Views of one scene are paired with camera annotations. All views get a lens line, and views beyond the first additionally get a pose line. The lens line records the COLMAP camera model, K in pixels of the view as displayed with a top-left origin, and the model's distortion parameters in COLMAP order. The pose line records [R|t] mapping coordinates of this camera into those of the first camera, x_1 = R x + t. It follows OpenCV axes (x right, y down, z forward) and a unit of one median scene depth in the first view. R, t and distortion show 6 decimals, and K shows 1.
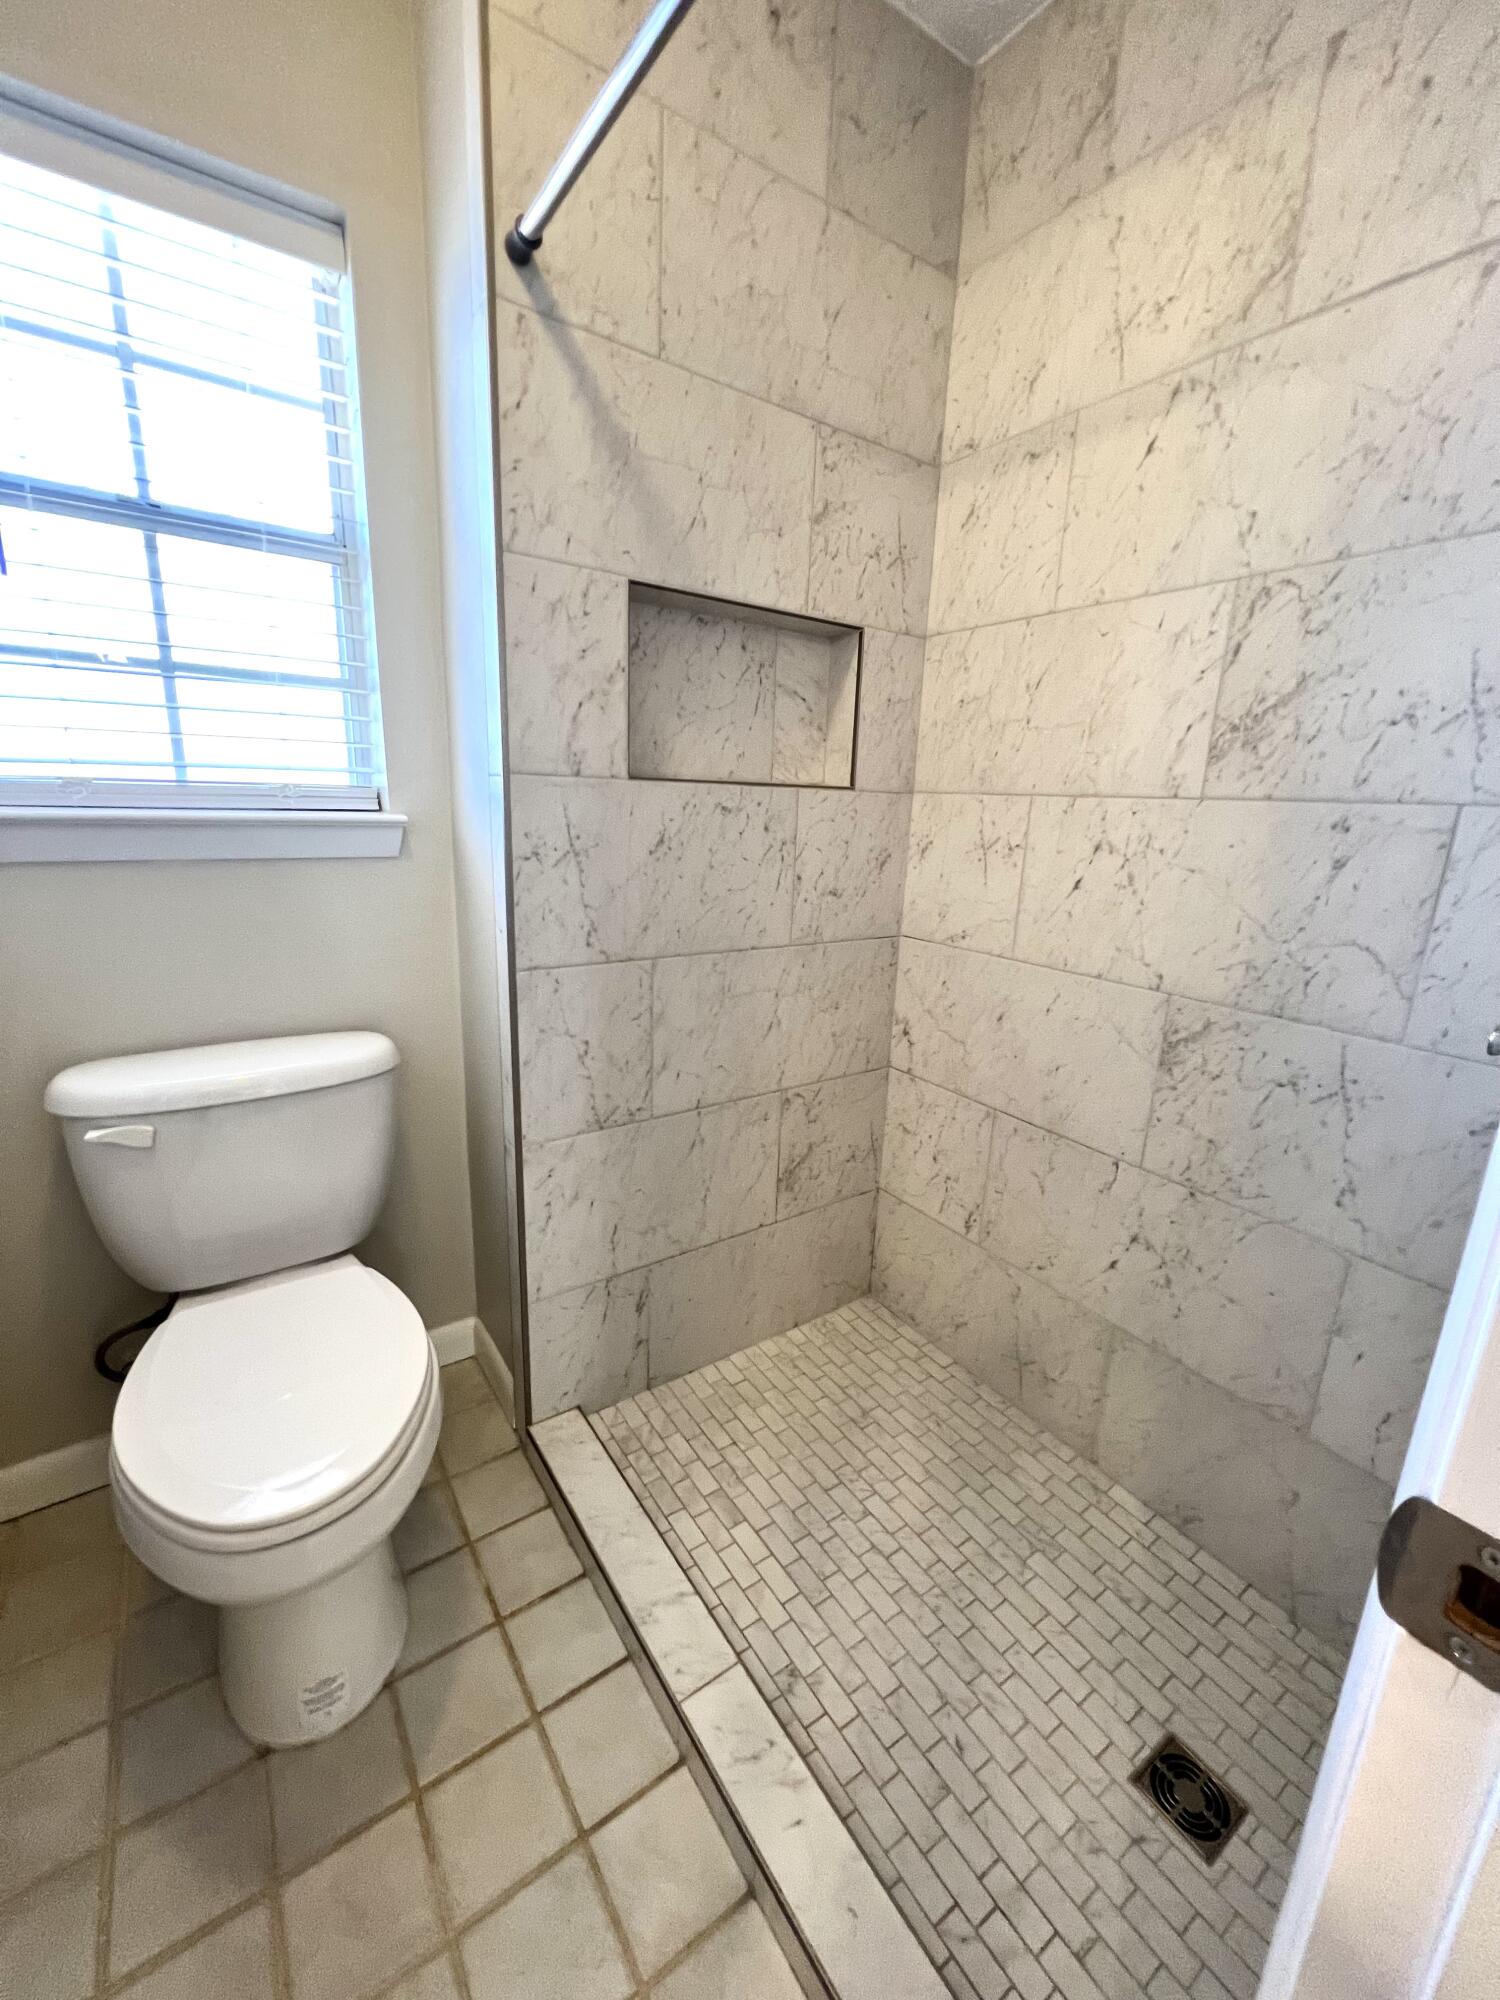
lens RADIAL K [[798.5, 0, 758.3], [0, 798.5, 996.5], [0, 0, 1]] dist [0.000777, -0.000078]
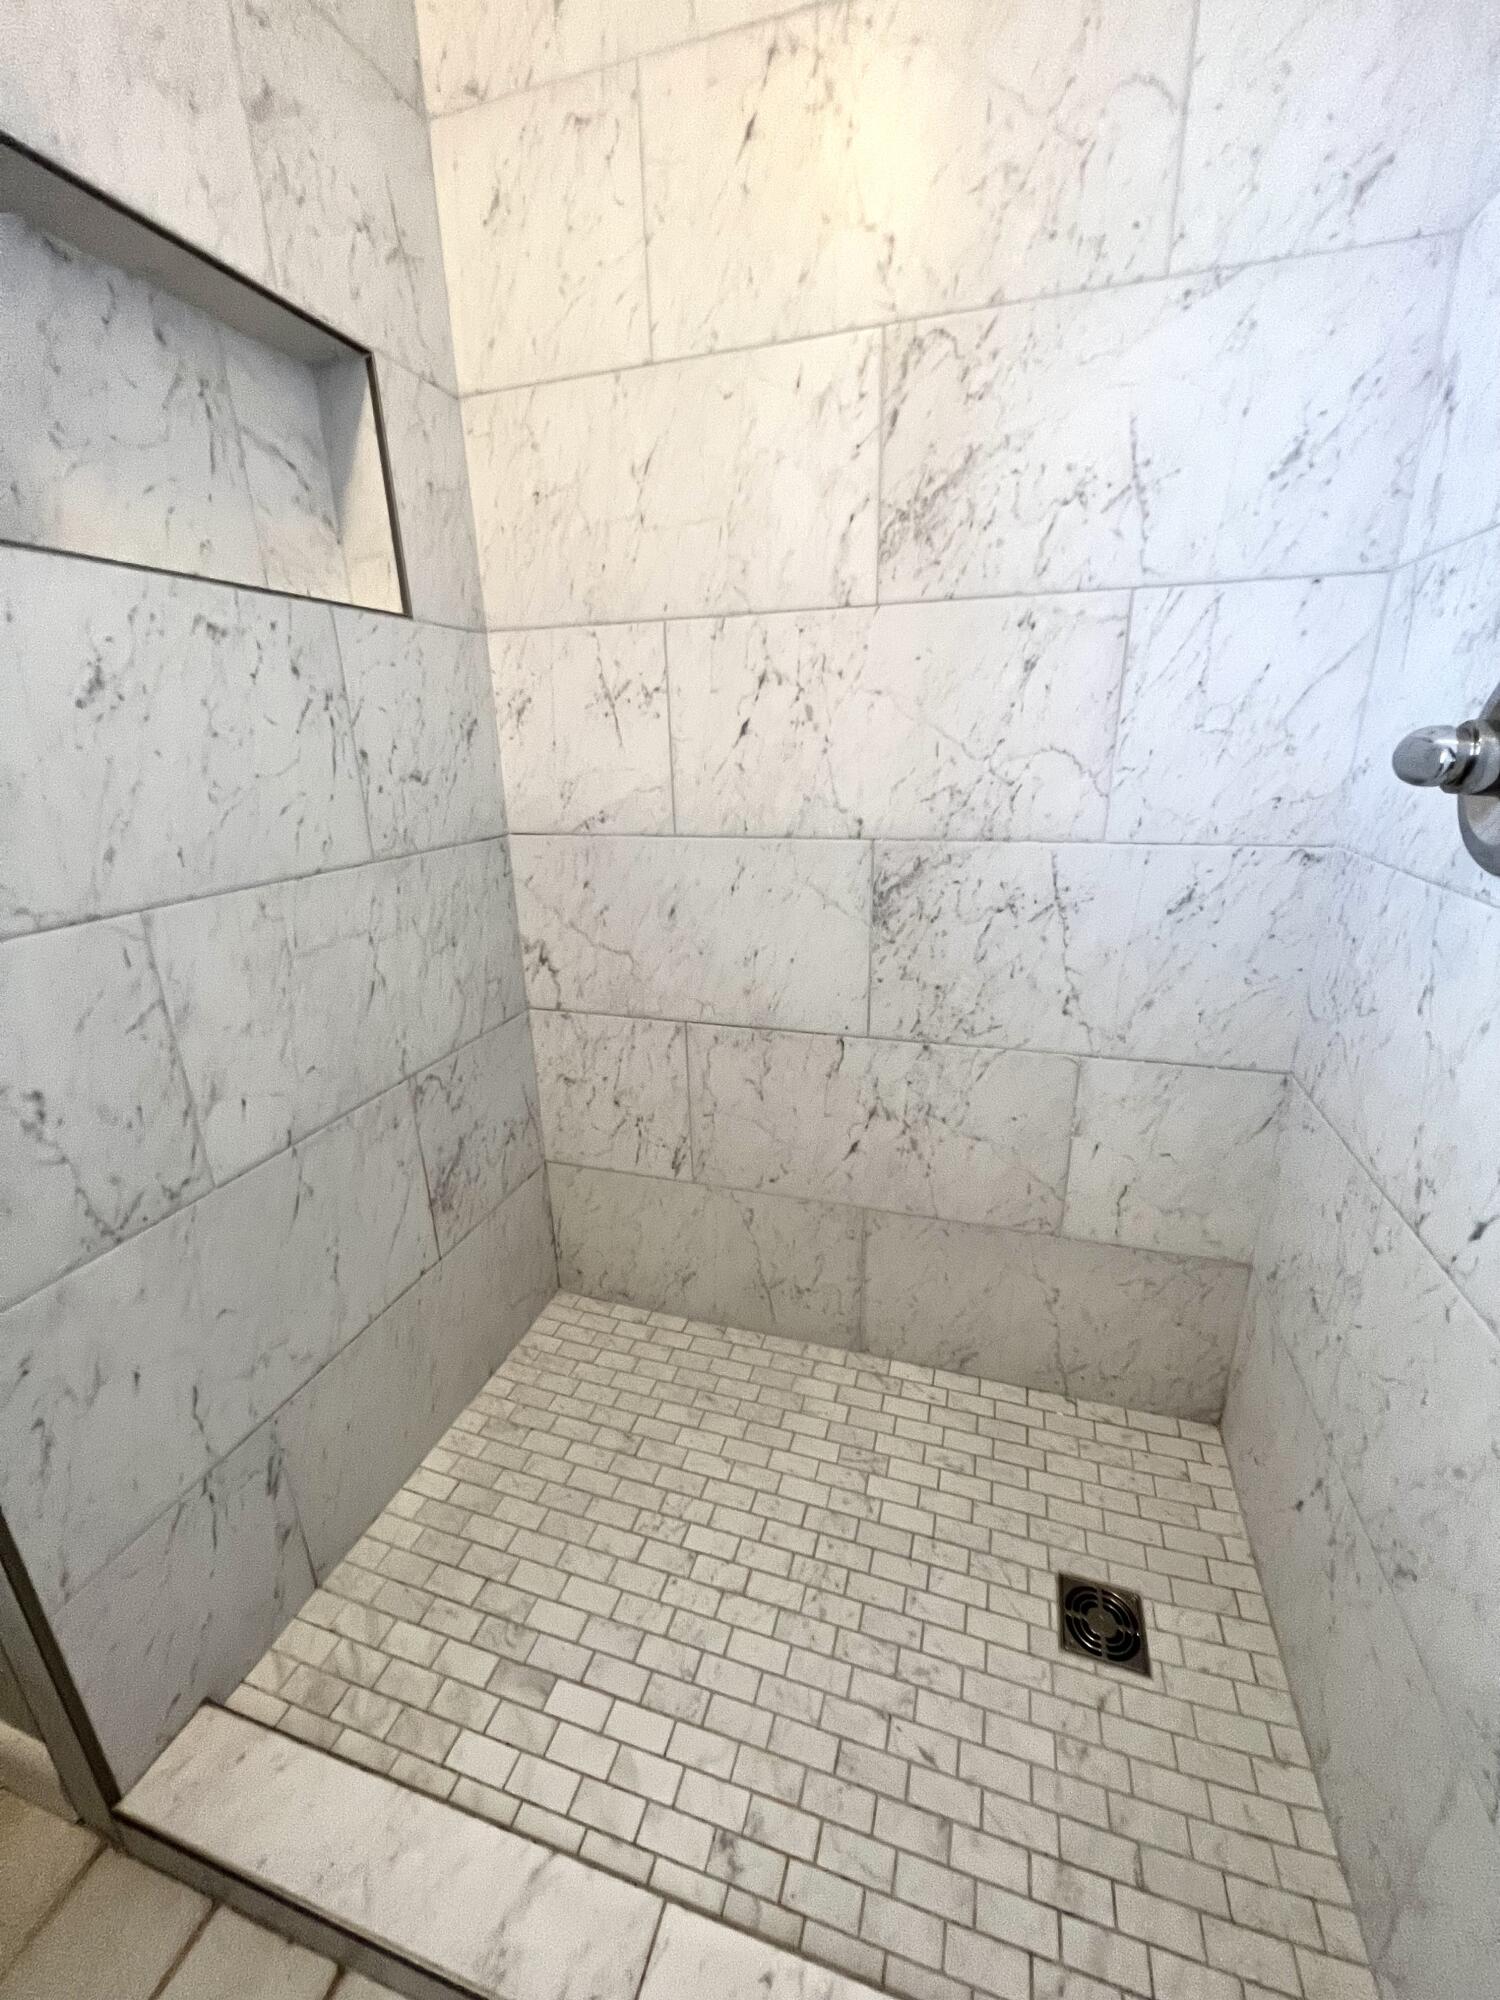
lens RADIAL K [[798.5, 0, 758.3], [0, 798.5, 996.5], [0, 0, 1]] dist [0.000777, -0.000078]
pose [[0.788572, -0.242285, 0.565201, -0.129250], [0.196745, 0.970205, 0.141399, 0.015658], [-0.582620, -0.000303, 0.812745, 0.336513]]
